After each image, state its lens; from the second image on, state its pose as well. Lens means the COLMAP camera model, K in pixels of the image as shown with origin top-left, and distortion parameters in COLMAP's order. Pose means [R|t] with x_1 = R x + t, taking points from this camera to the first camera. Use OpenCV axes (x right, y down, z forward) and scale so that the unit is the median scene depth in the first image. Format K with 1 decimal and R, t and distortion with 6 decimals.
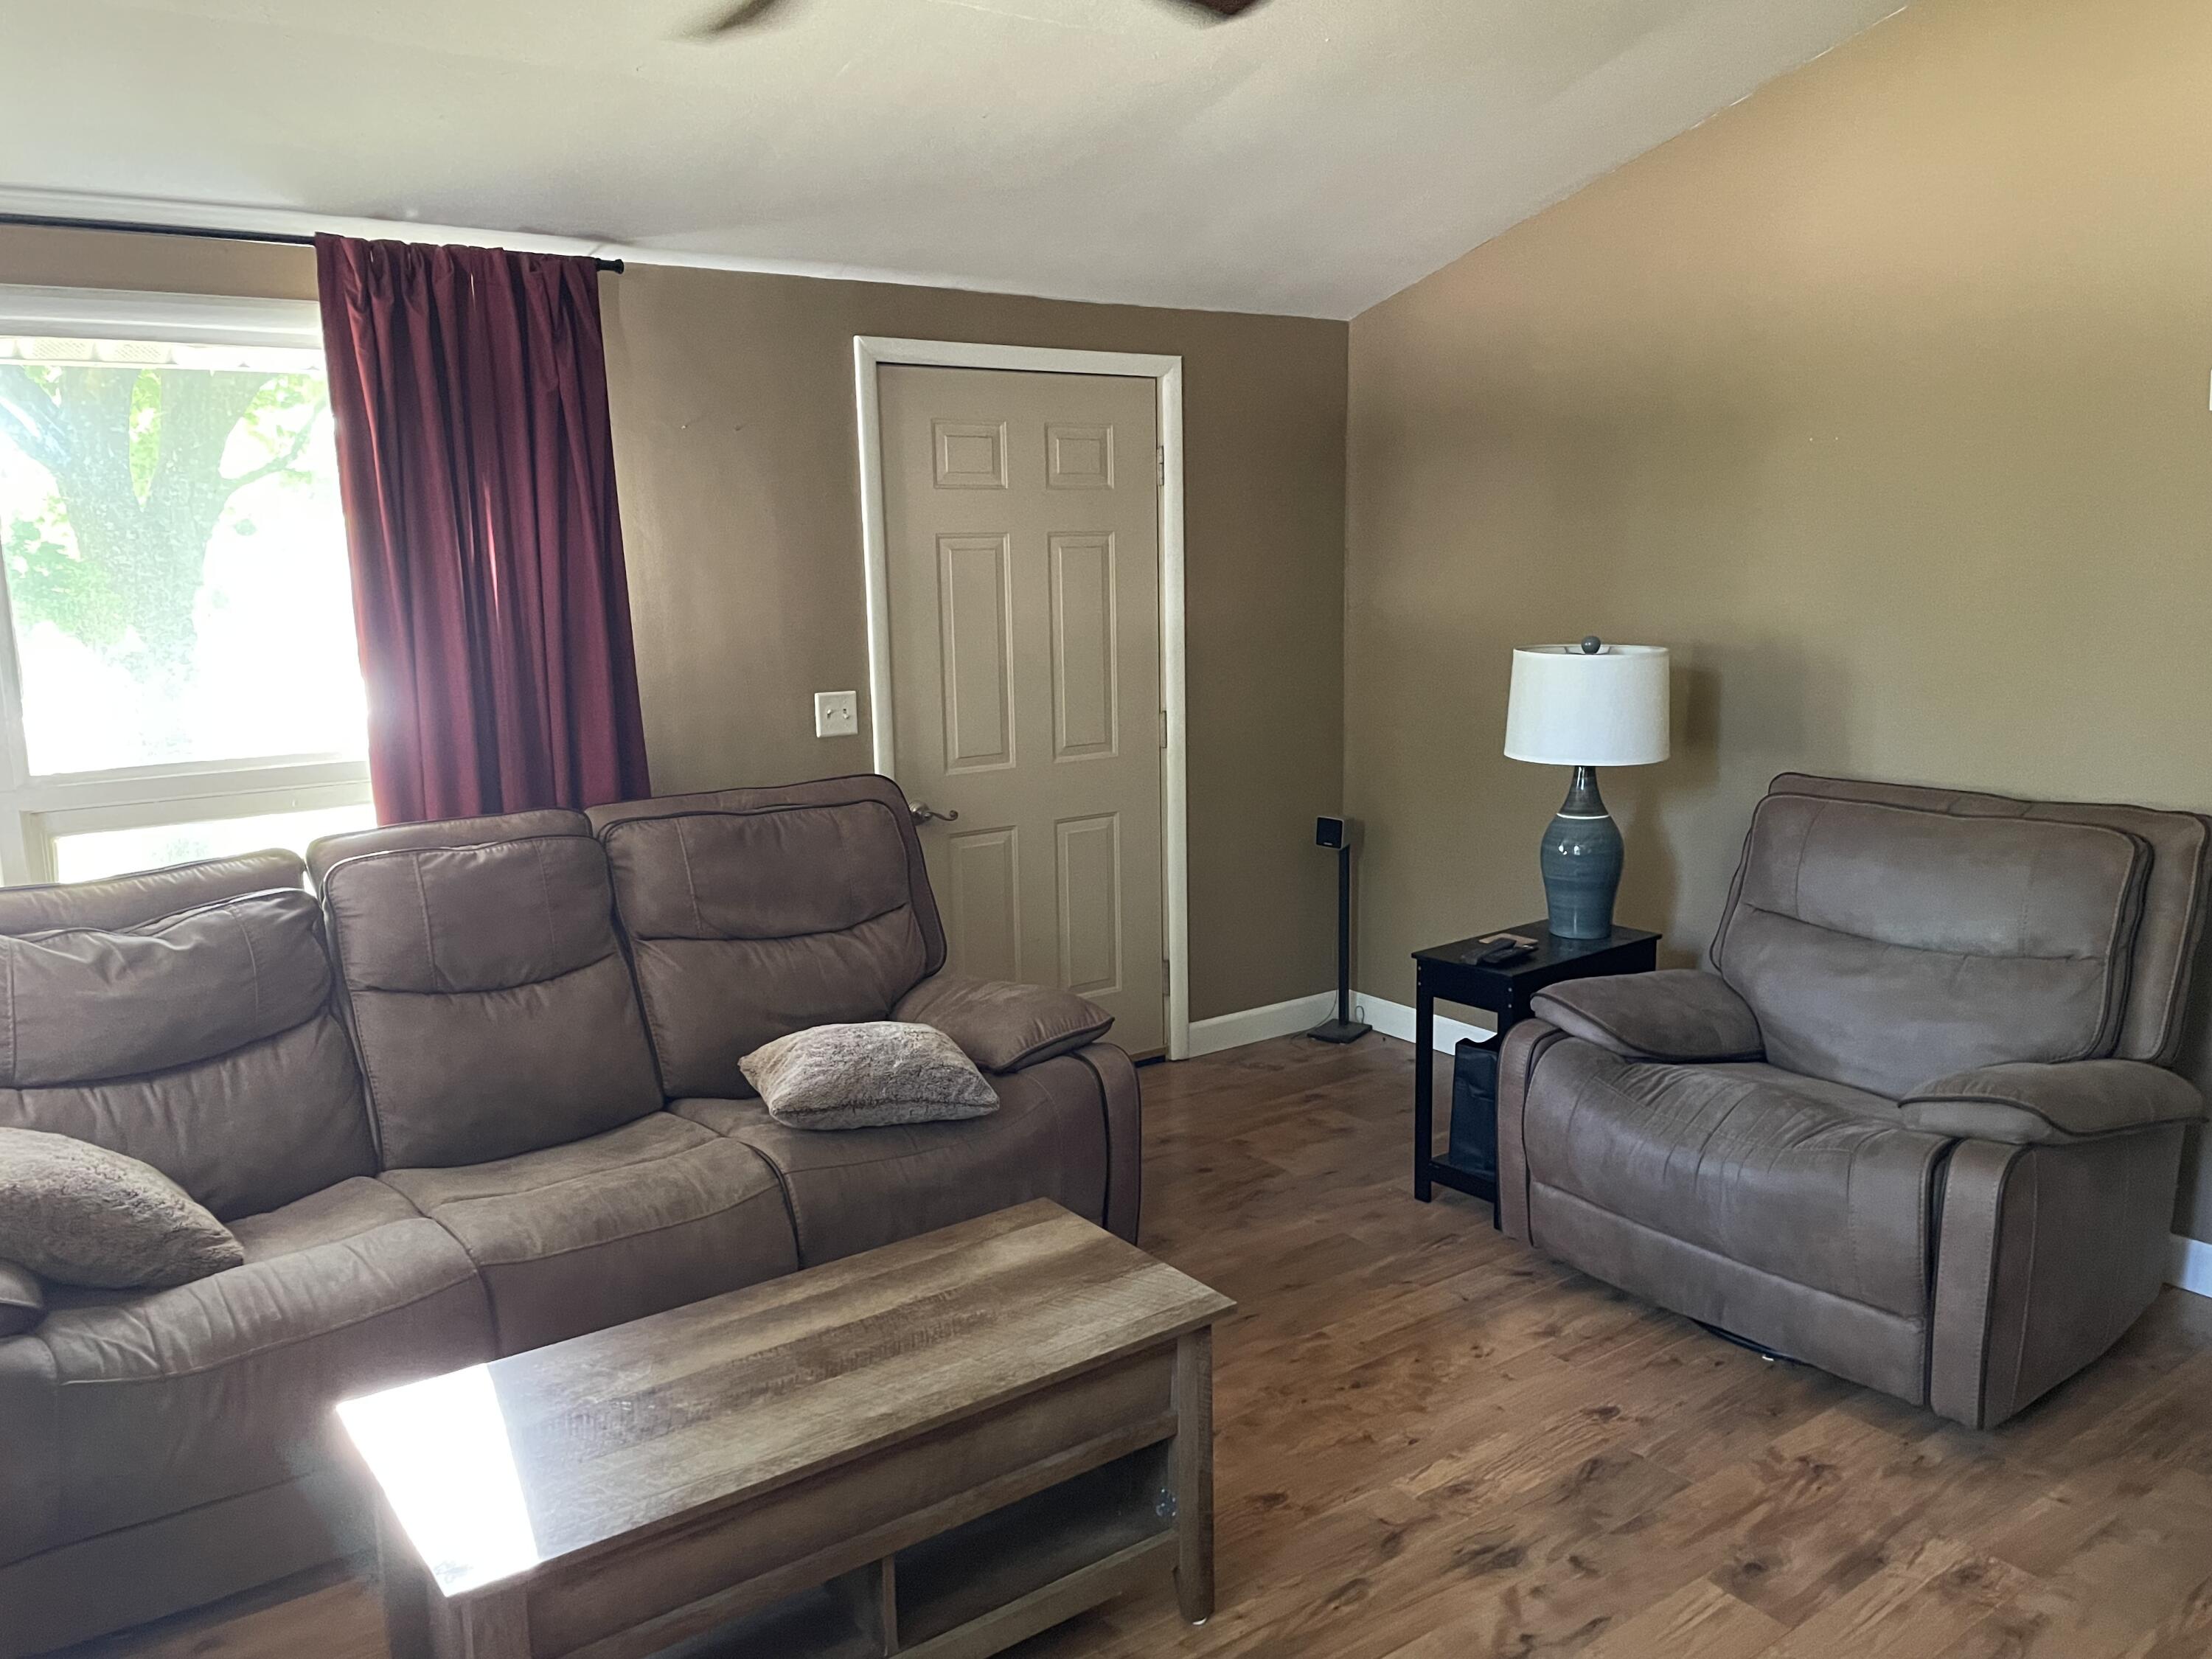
lens RADIAL K [[1648.8, 0, 1116.9], [0, 1648.8, 824.1], [0, 0, 1]] dist [0.086377, -0.140700]
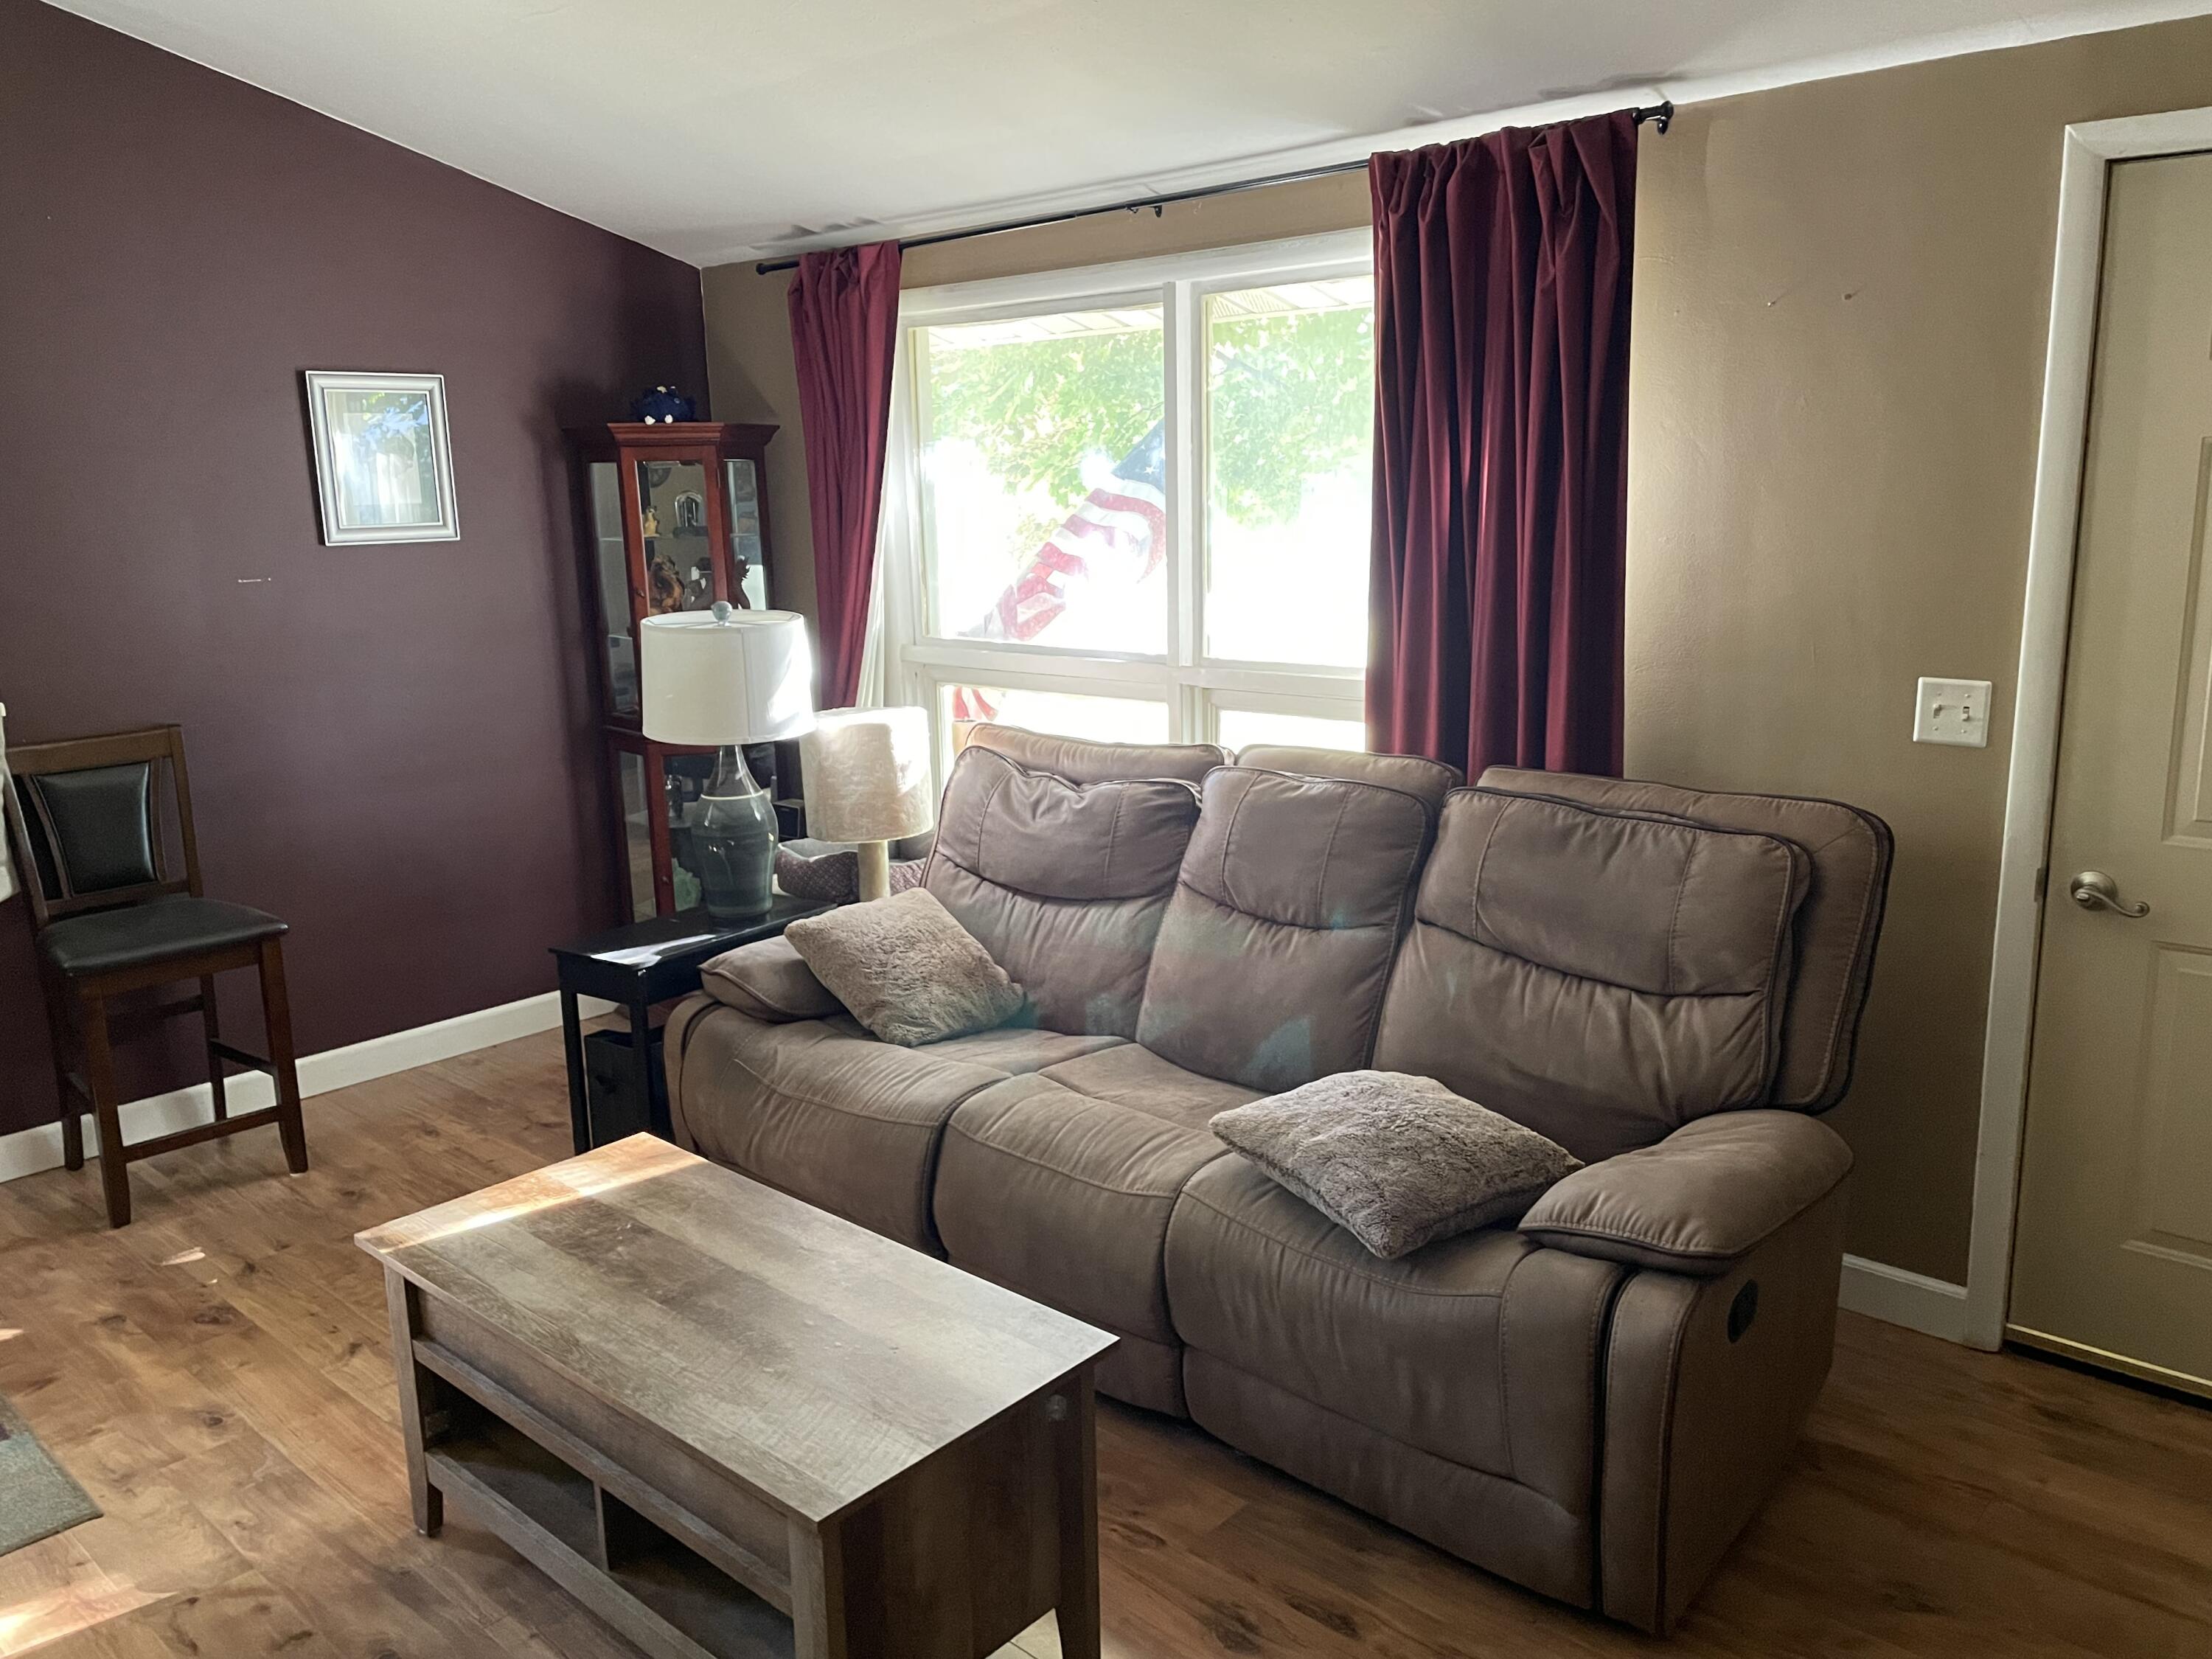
lens RADIAL K [[1648.8, 0, 1116.9], [0, 1648.8, 824.1], [0, 0, 1]] dist [0.086377, -0.140700]
pose [[0.188812, 0.214183, -0.958371, 0.505674], [-0.142600, 0.971561, 0.189037, -0.121302], [0.971604, 0.100971, 0.213985, 0.629980]]
